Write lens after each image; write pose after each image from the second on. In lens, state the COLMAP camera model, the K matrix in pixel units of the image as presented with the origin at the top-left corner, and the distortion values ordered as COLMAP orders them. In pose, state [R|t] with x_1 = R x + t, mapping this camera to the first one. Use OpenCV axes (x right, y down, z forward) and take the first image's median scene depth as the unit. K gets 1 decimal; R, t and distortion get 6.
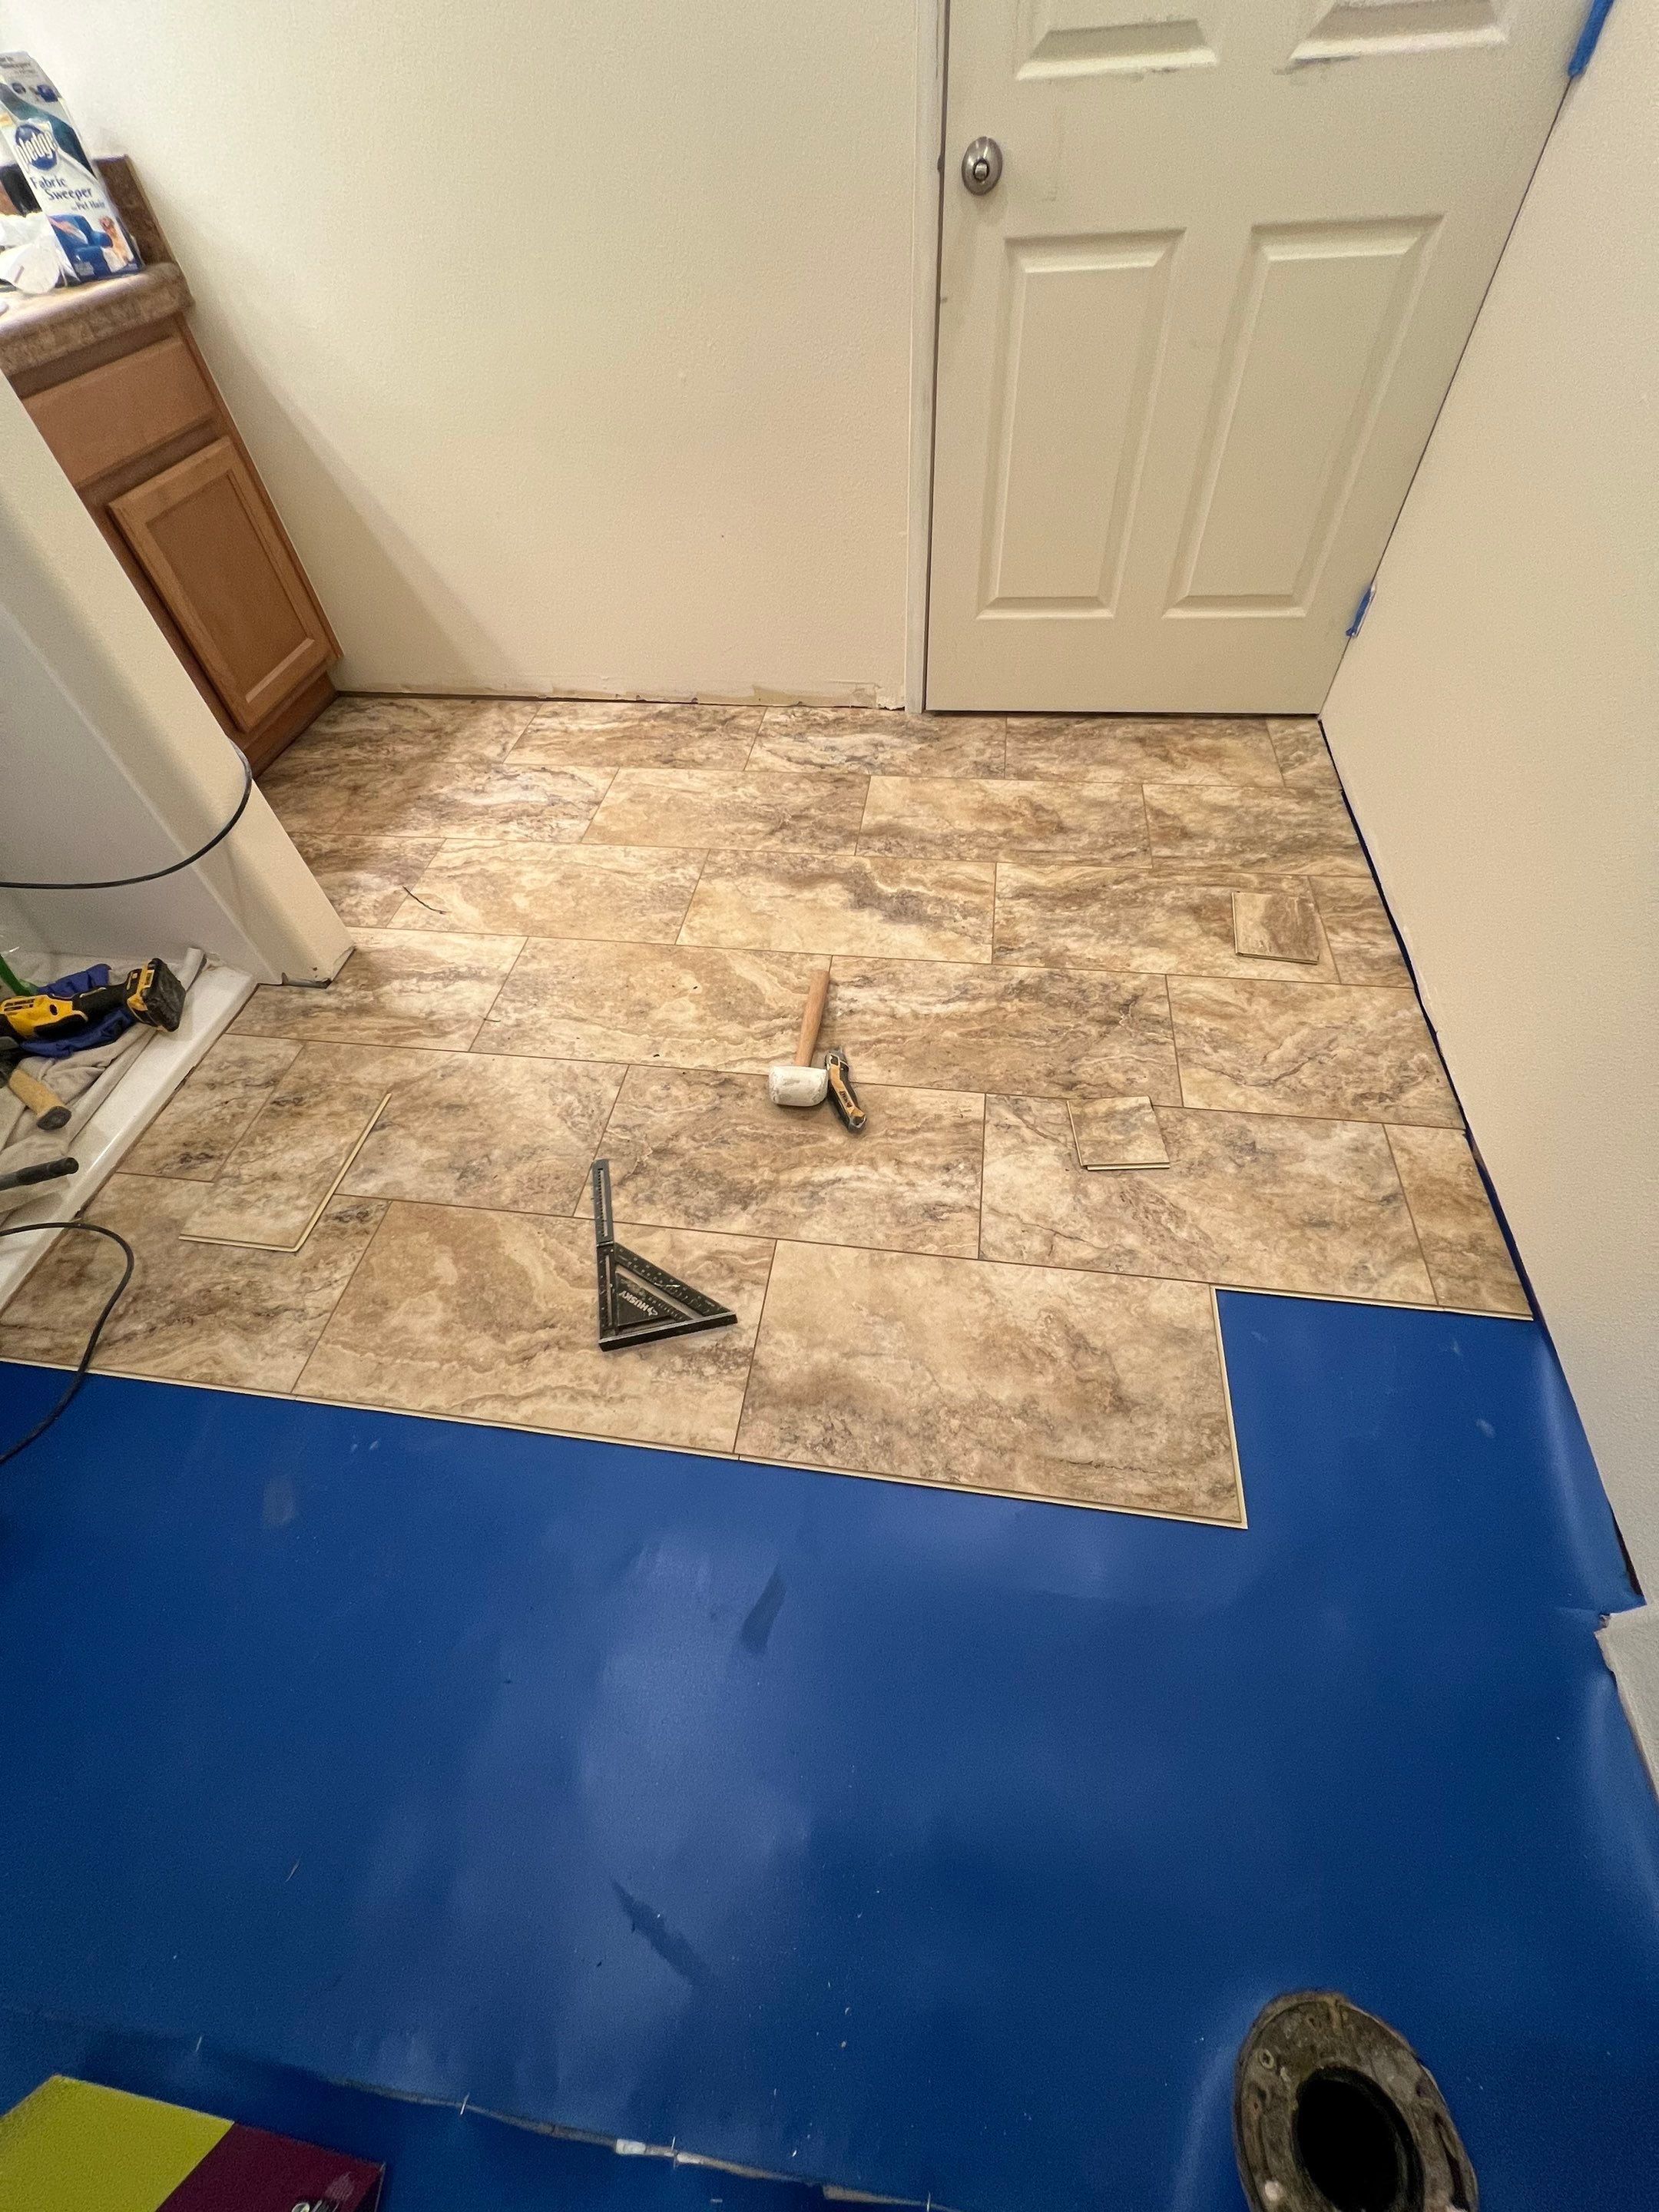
lens RADIAL K [[880.6, 0, 828.7], [0, 880.6, 1102.0], [0, 0, 1]] dist [0.001312, -0.000471]
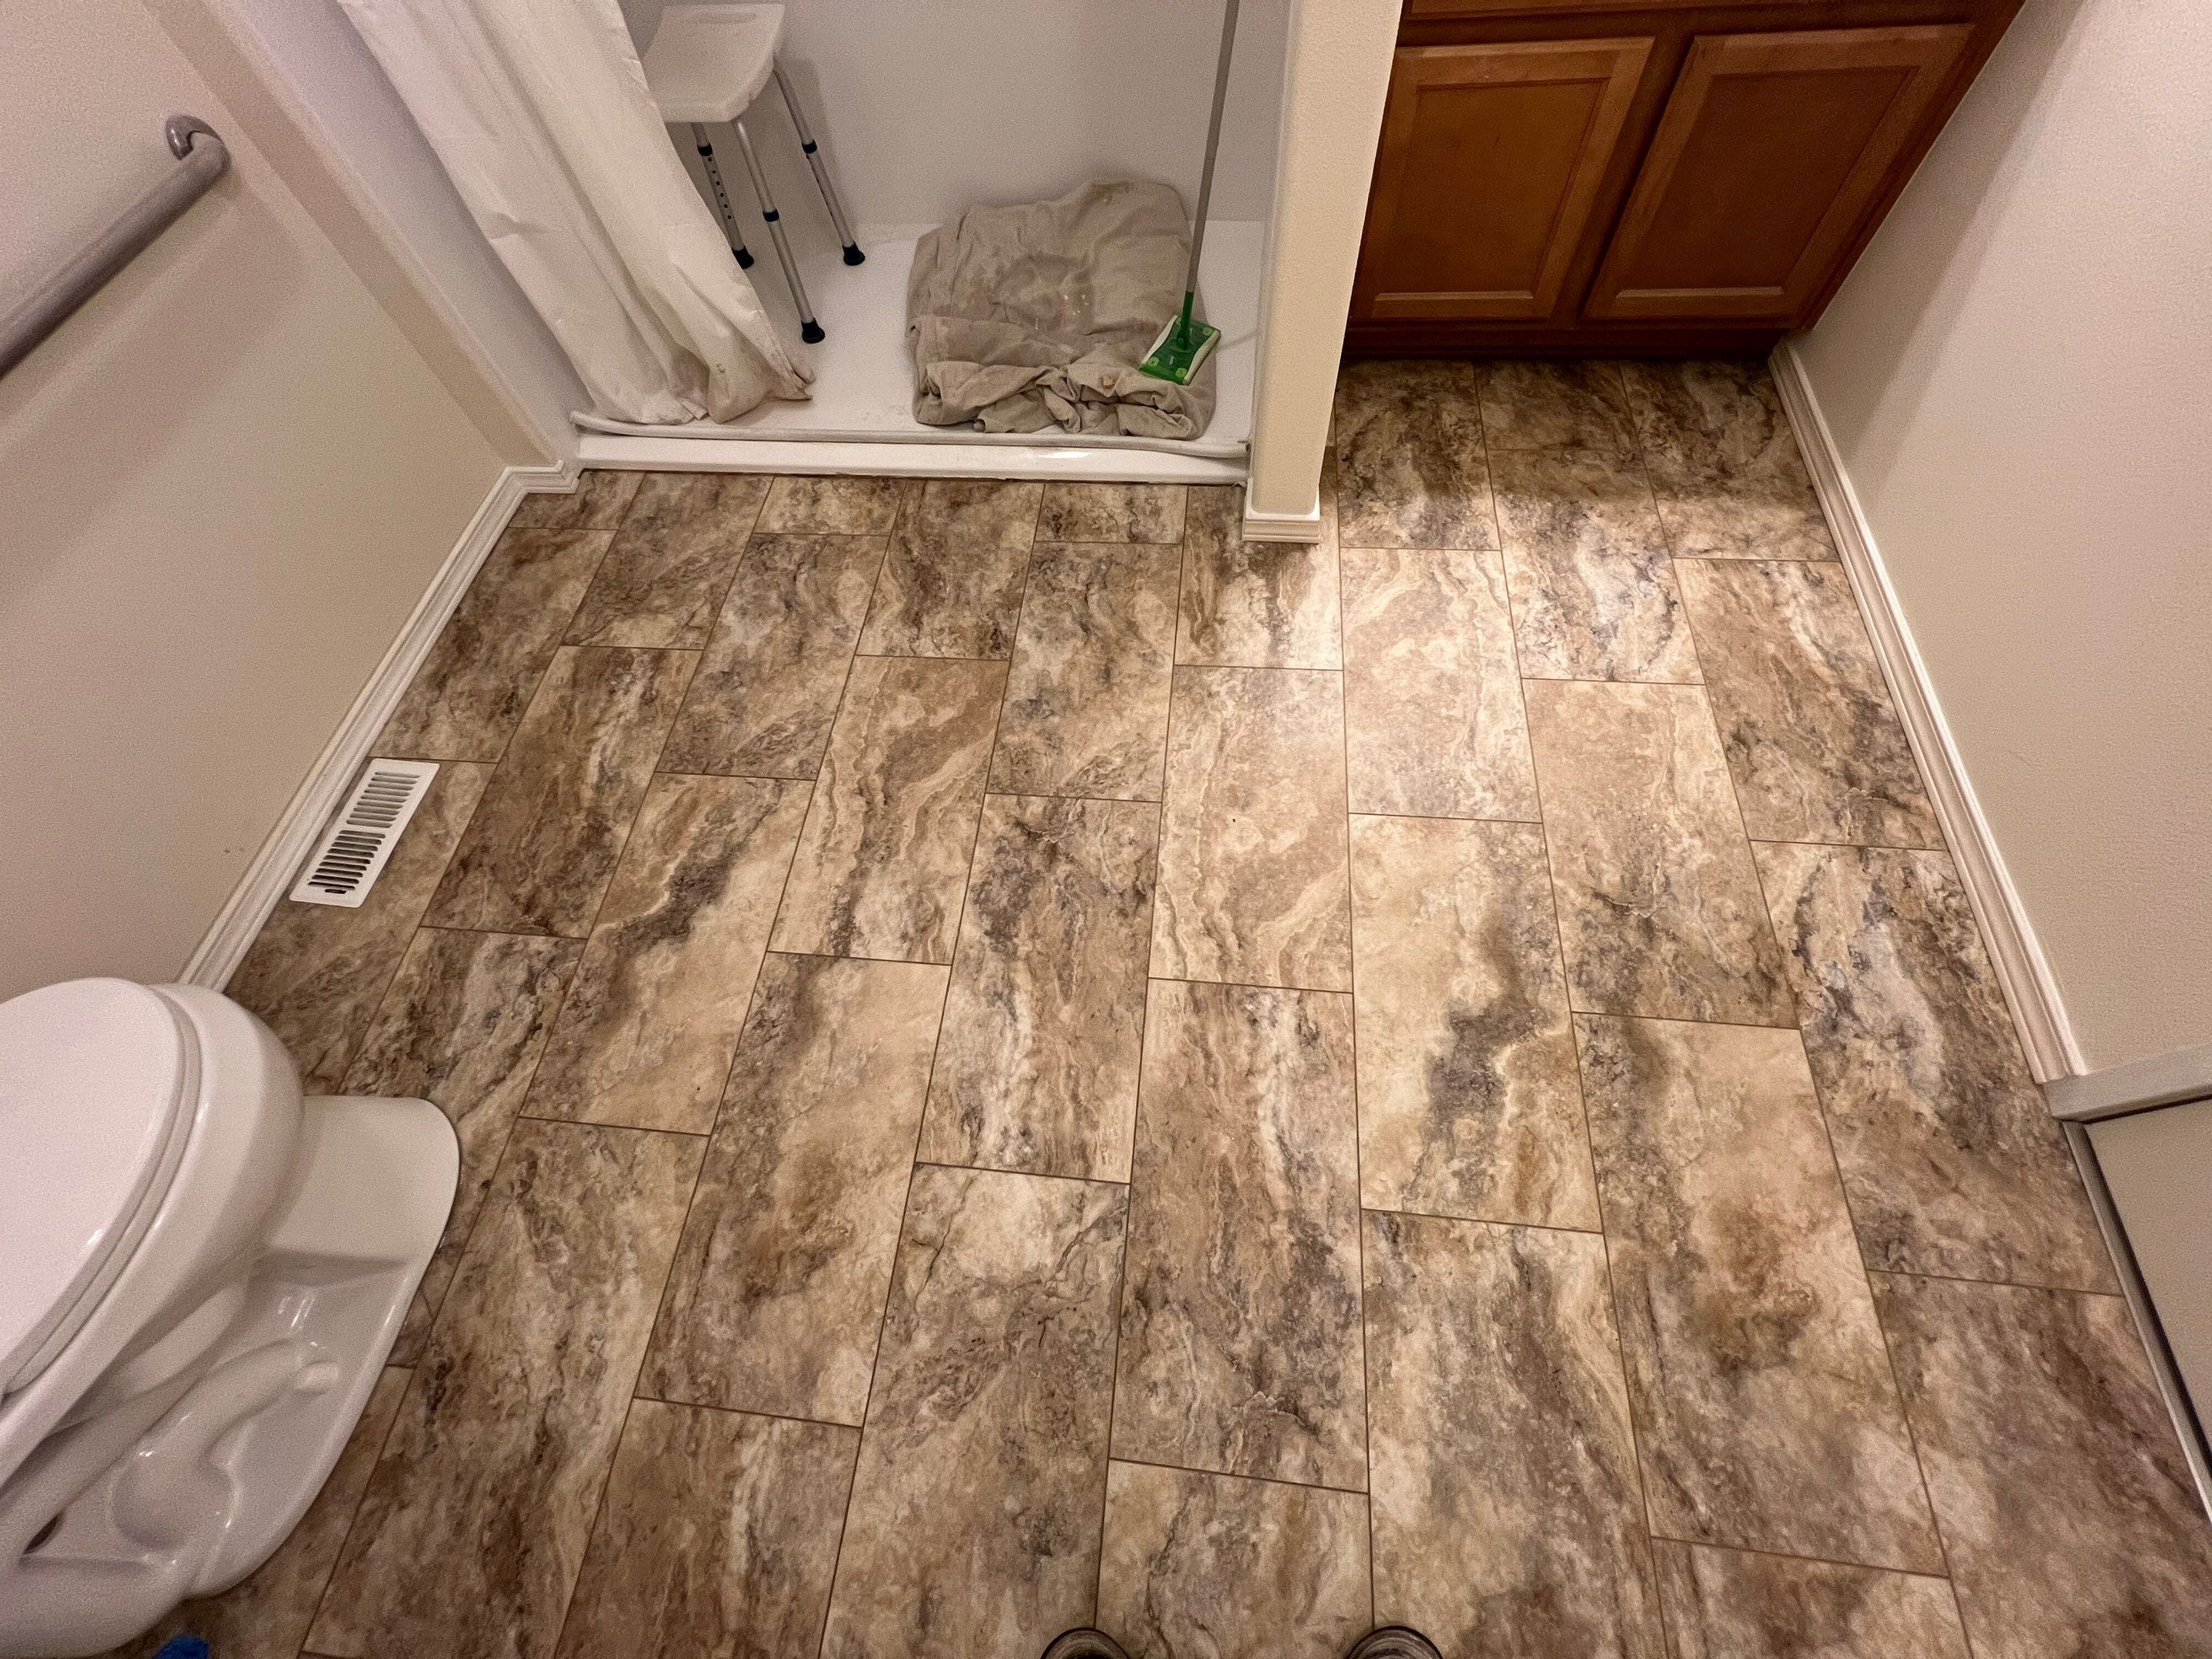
lens RADIAL K [[880.6, 0, 1102.7], [0, 880.6, 829.9], [0, 0, 1]] dist [0.001312, -0.000471]
pose [[0.042314, 0.899333, -0.435212, 0.235520], [-0.735004, 0.323075, 0.596148, -0.593228], [0.676742, 0.294657, 0.674684, 0.310871]]
